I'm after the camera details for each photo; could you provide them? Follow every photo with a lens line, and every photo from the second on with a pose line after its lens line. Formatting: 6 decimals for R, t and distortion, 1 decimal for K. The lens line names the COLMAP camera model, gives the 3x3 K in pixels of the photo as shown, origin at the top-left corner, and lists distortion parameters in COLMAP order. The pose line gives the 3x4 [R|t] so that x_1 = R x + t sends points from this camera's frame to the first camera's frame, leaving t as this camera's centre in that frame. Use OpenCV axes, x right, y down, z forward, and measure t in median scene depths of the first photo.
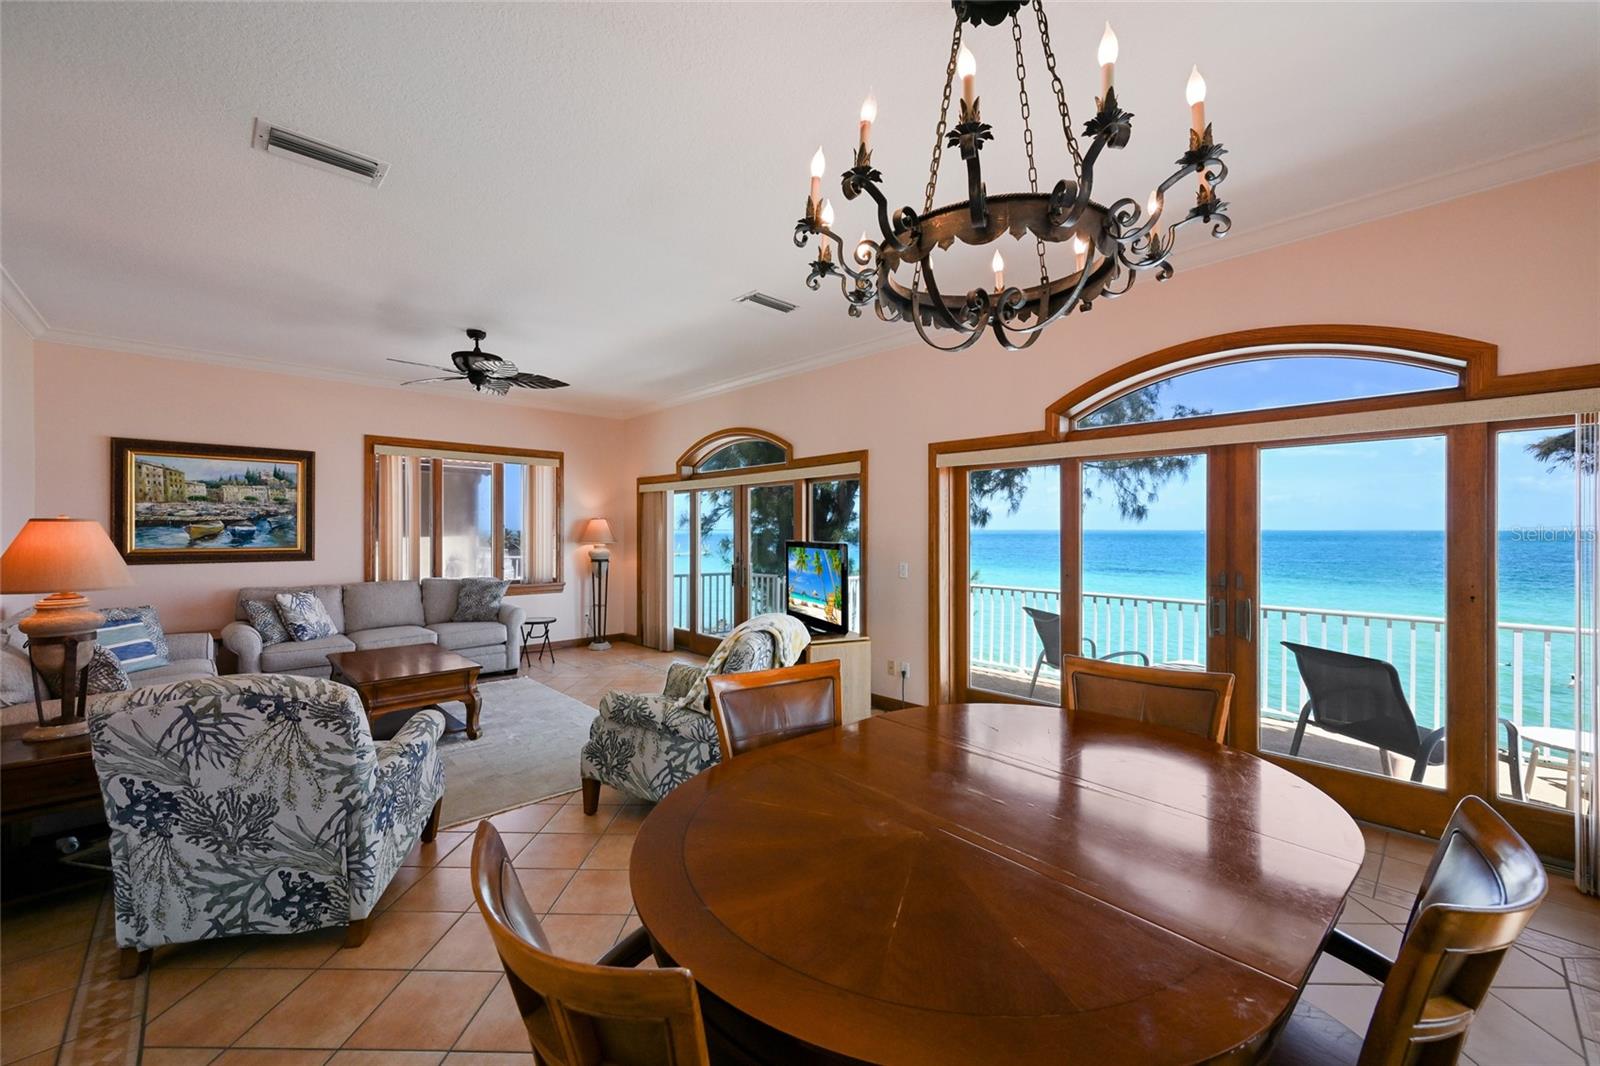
lens RADIAL K [[626.1, 0, 806.6], [0, 626.1, 530.2], [0, 0, 1]] dist [0.000193, -0.000075]
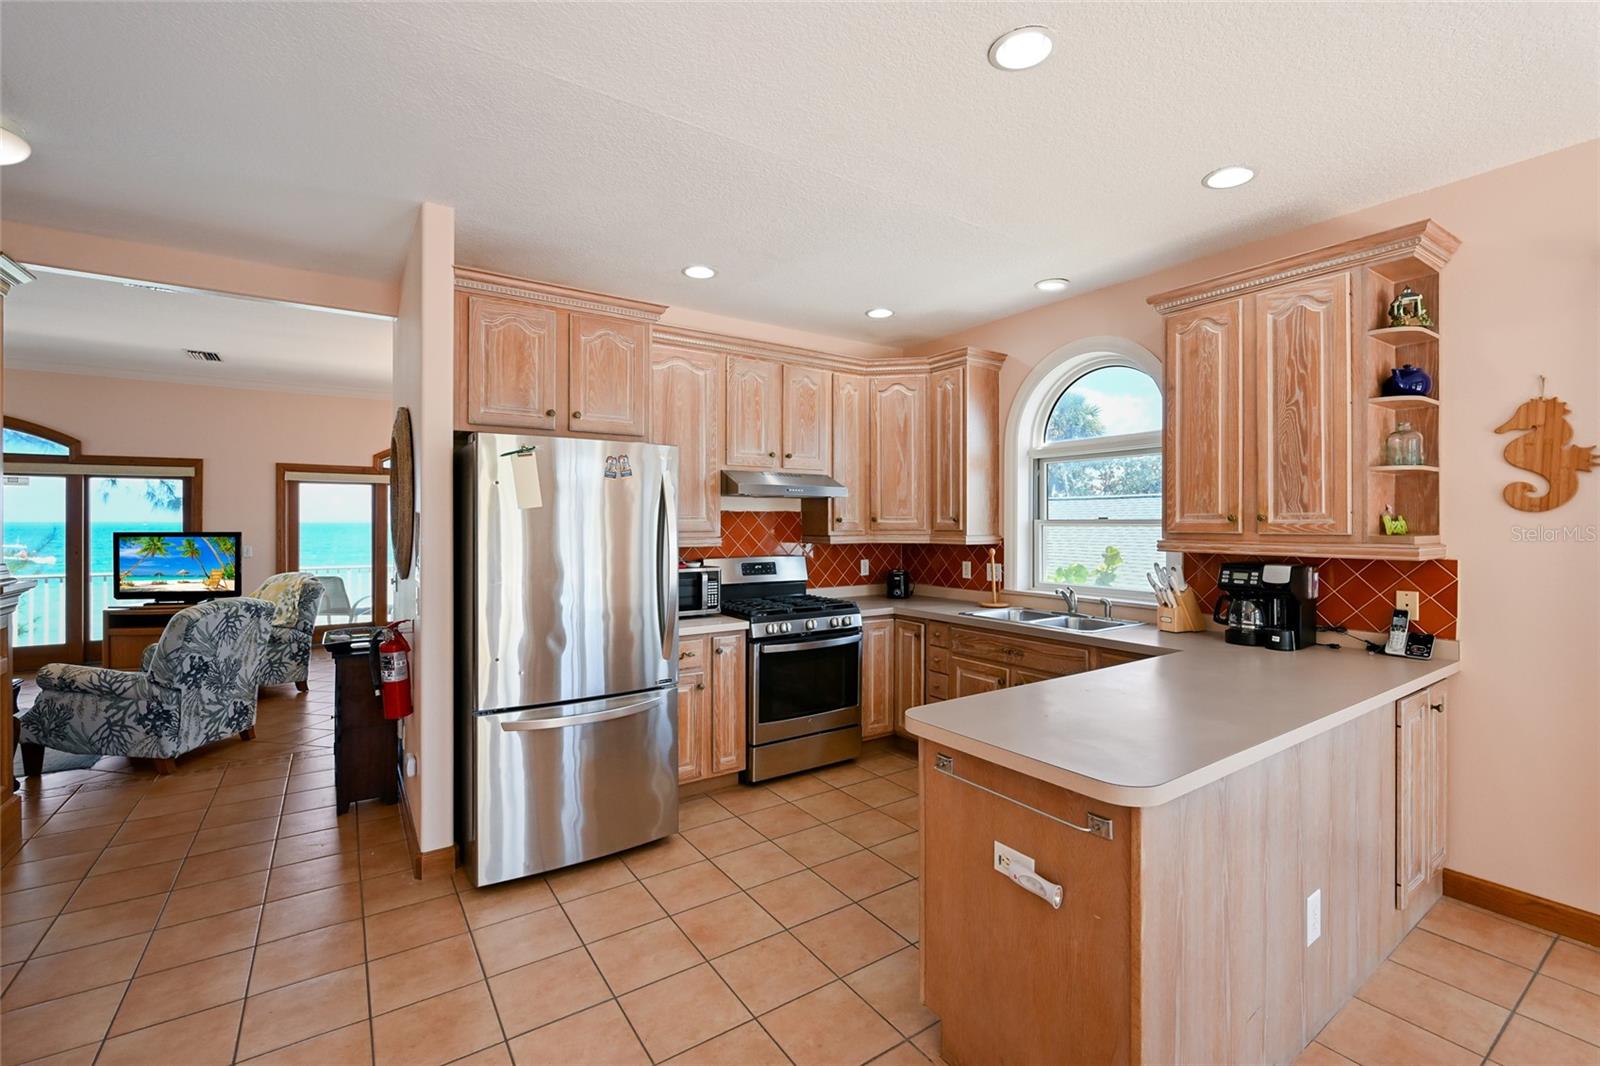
lens RADIAL K [[673.0, 0, 798.2], [0, 673.0, 522.8], [0, 0, 1]] dist [0.000237, 0.000080]
pose [[0.174321, 0.001490, 0.984688, -0.947644], [-0.001878, 0.999998, -0.001181, -0.000030], [-0.984687, -0.001643, 0.174323, -0.387953]]
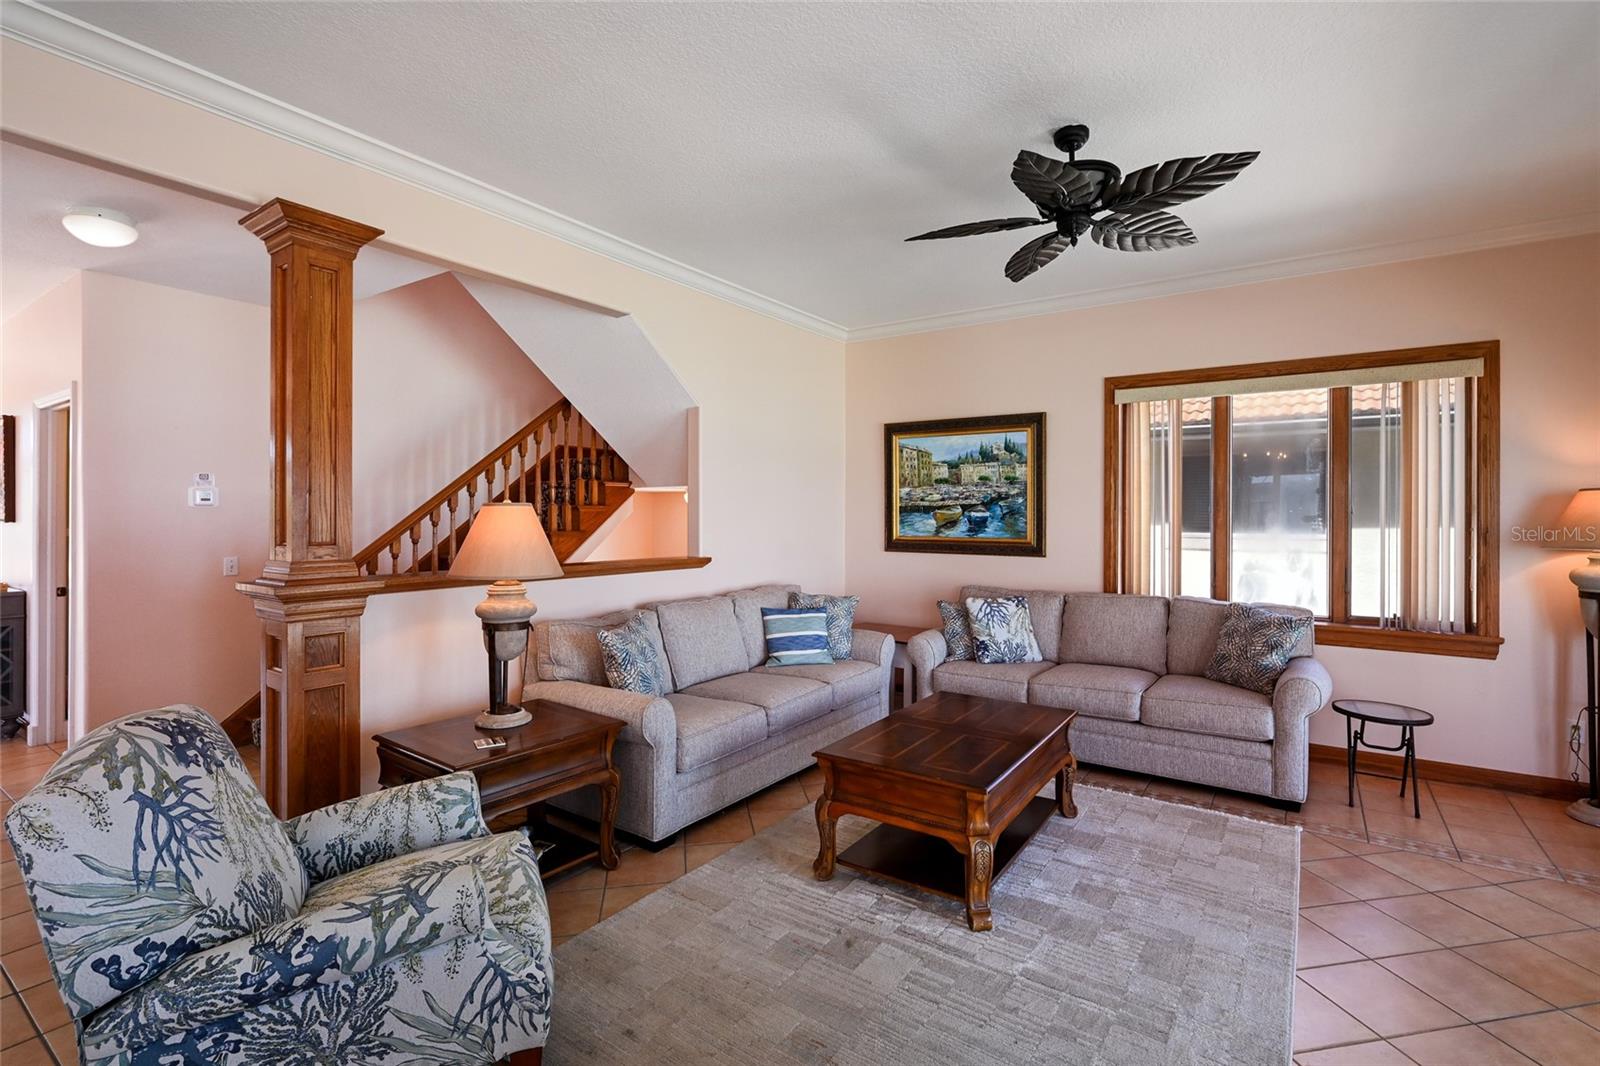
lens RADIAL K [[731.1, 0, 805.2], [0, 731.1, 518.6], [0, 0, 1]] dist [-0.008478, 0.000239]
pose [[0.200300, 0.004651, -0.979724, 0.014816], [-0.003074, 0.999987, 0.004119, -0.000581], [0.979730, 0.002187, 0.200312, 0.574303]]
